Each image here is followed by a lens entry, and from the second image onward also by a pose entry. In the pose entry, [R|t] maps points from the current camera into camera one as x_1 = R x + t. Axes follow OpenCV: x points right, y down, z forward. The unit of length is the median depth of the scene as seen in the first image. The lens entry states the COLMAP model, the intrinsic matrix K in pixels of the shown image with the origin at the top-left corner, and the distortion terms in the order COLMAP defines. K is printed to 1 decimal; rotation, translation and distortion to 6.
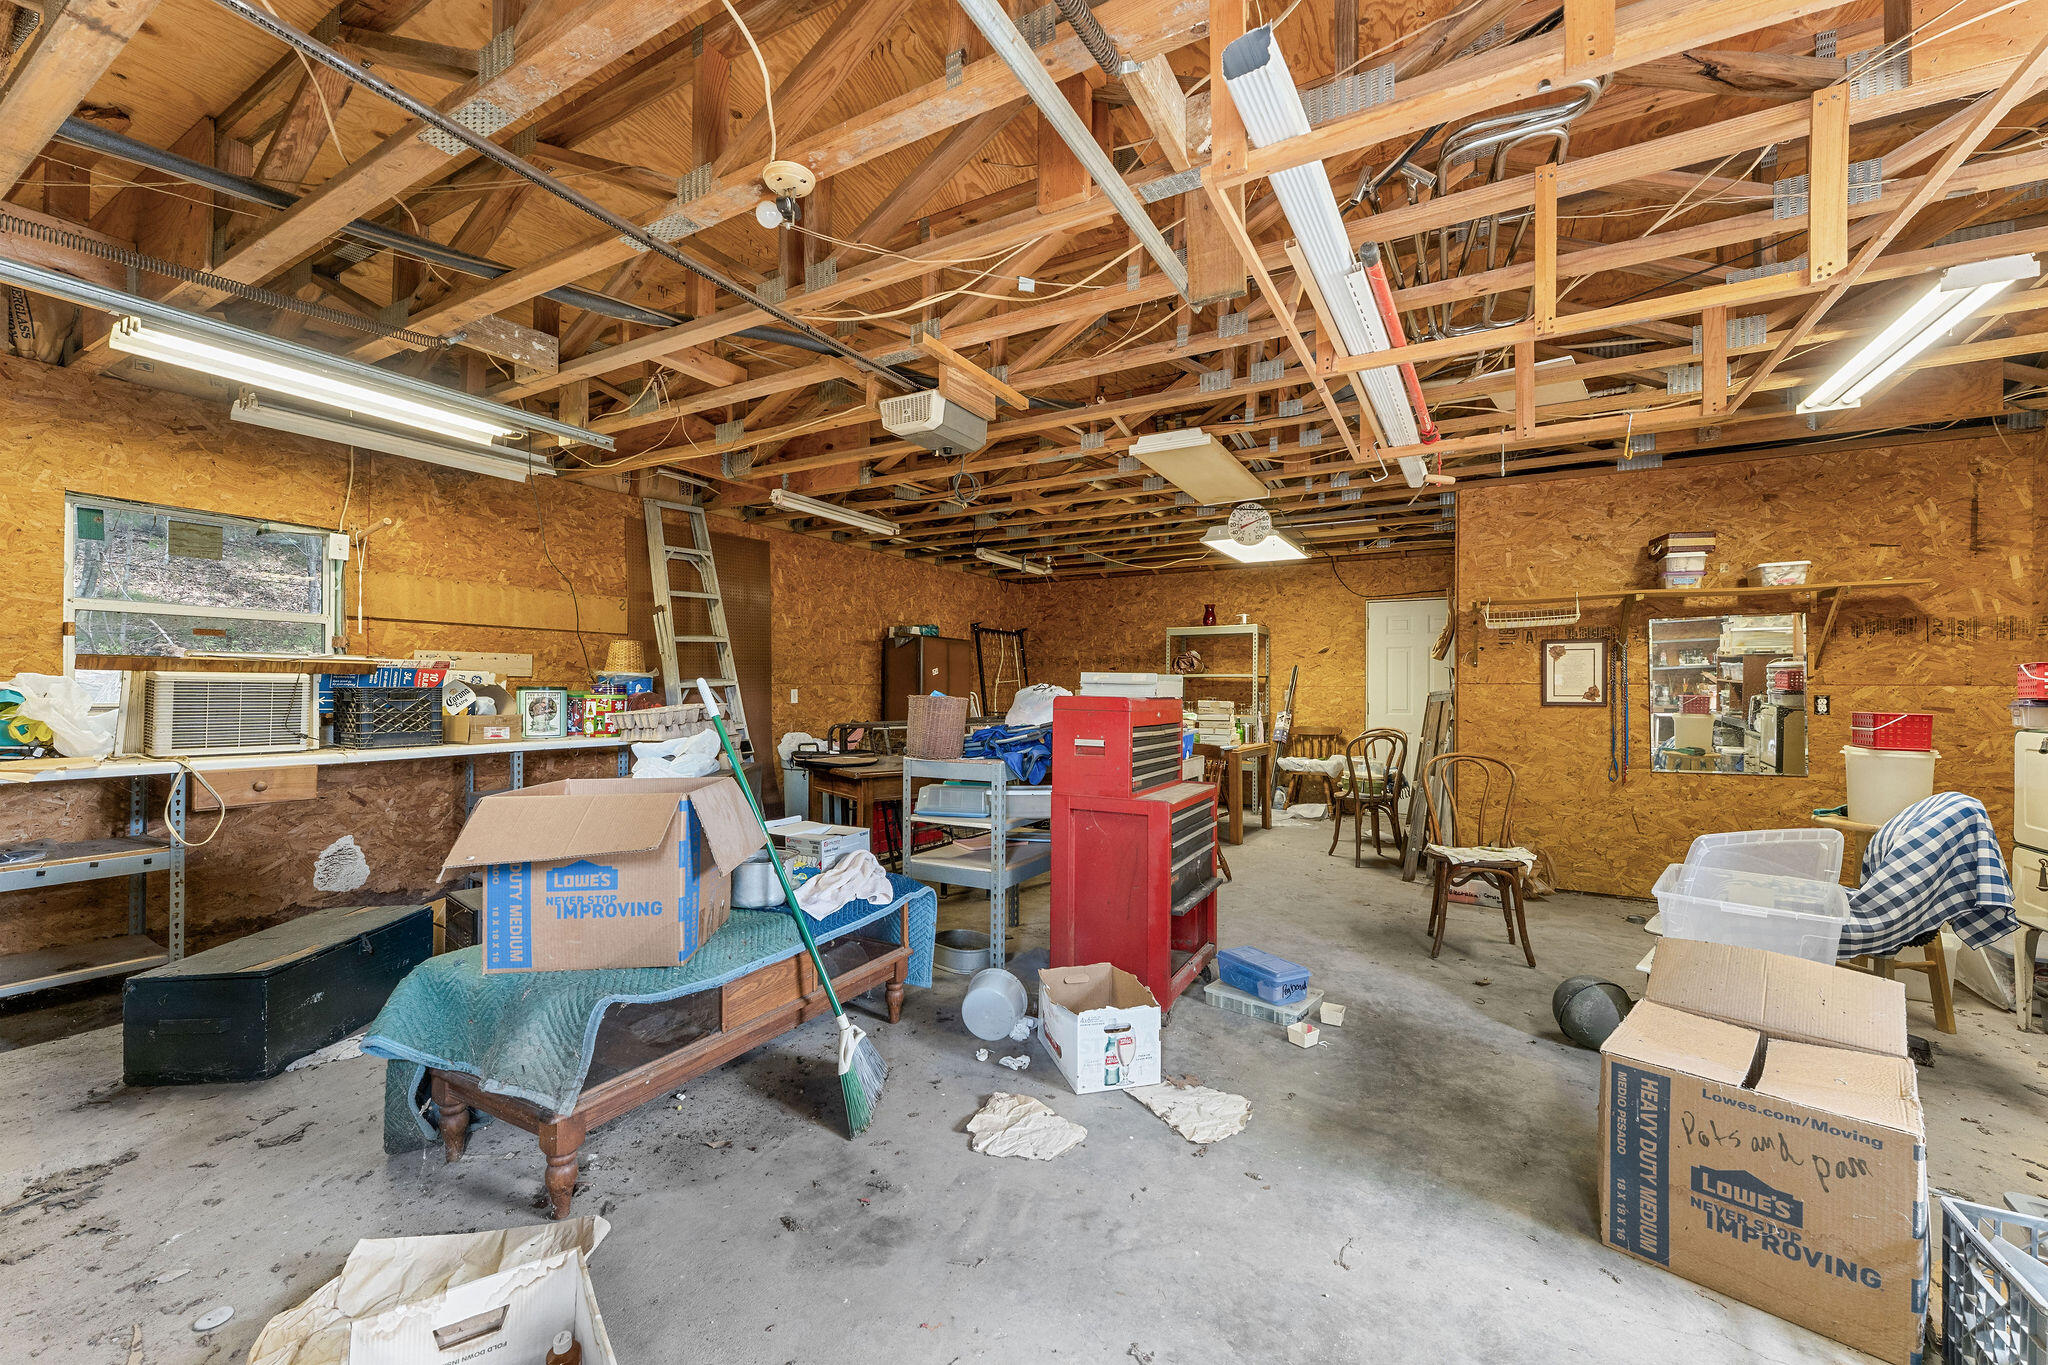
lens RADIAL K [[813.5, 0, 1016.3], [0, 813.5, 684.2], [0, 0, 1]] dist [-0.003064, 0.000502]
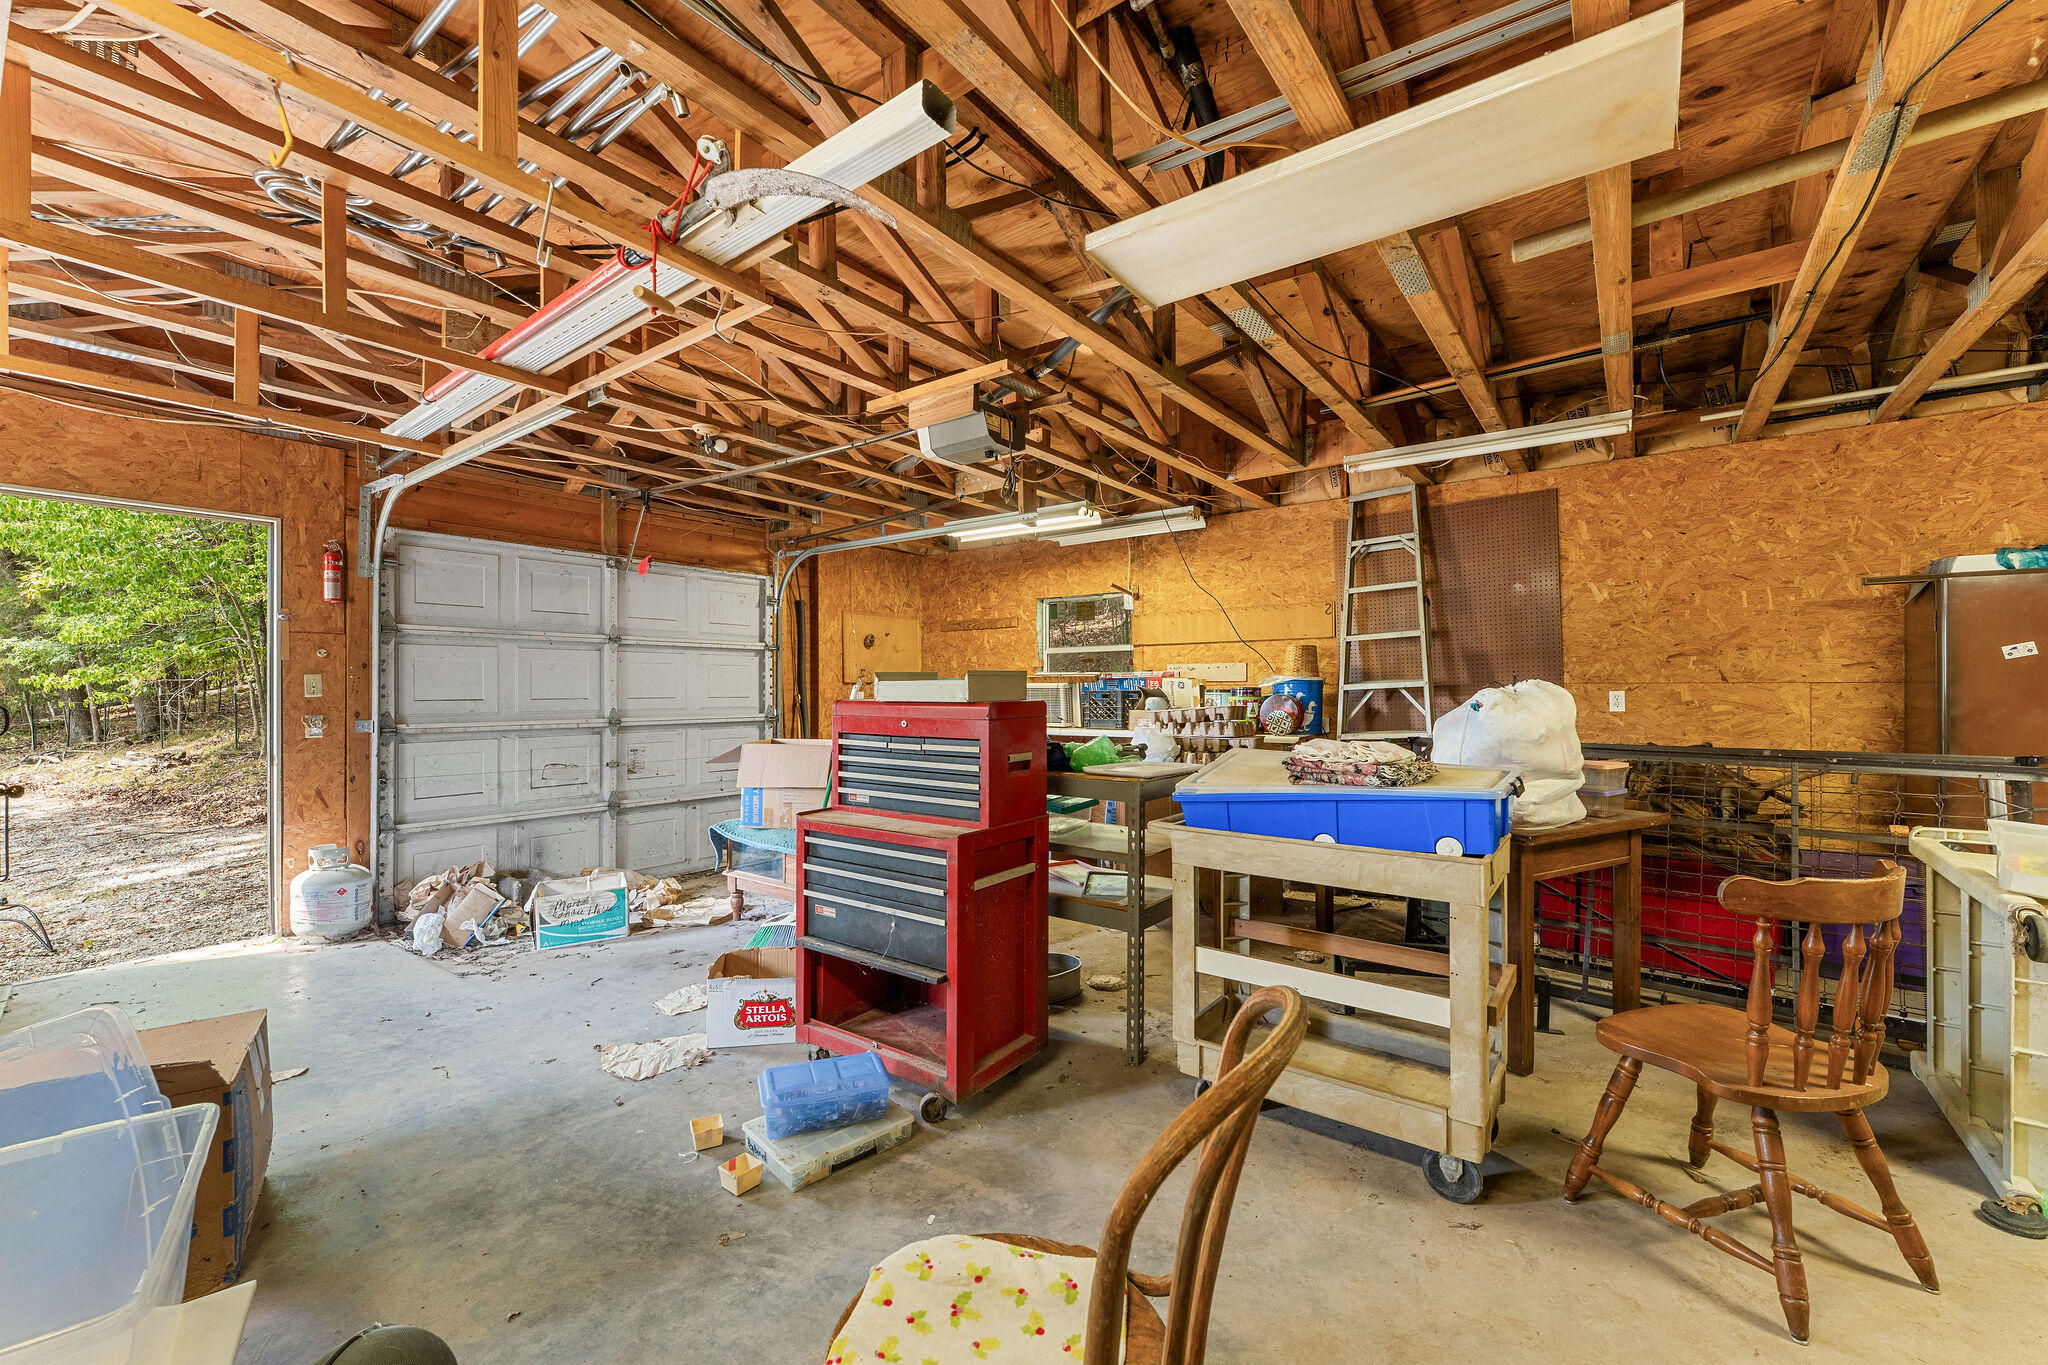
lens RADIAL K [[813.5, 0, 1016.0], [0, 813.5, 690.8], [0, 0, 1]] dist [-0.003064, 0.000502]
pose [[-0.127022, -0.004718, -0.991889, 0.469658], [0.006060, 0.999966, -0.005533, 0.006886], [0.991881, -0.006713, -0.126989, 0.600961]]
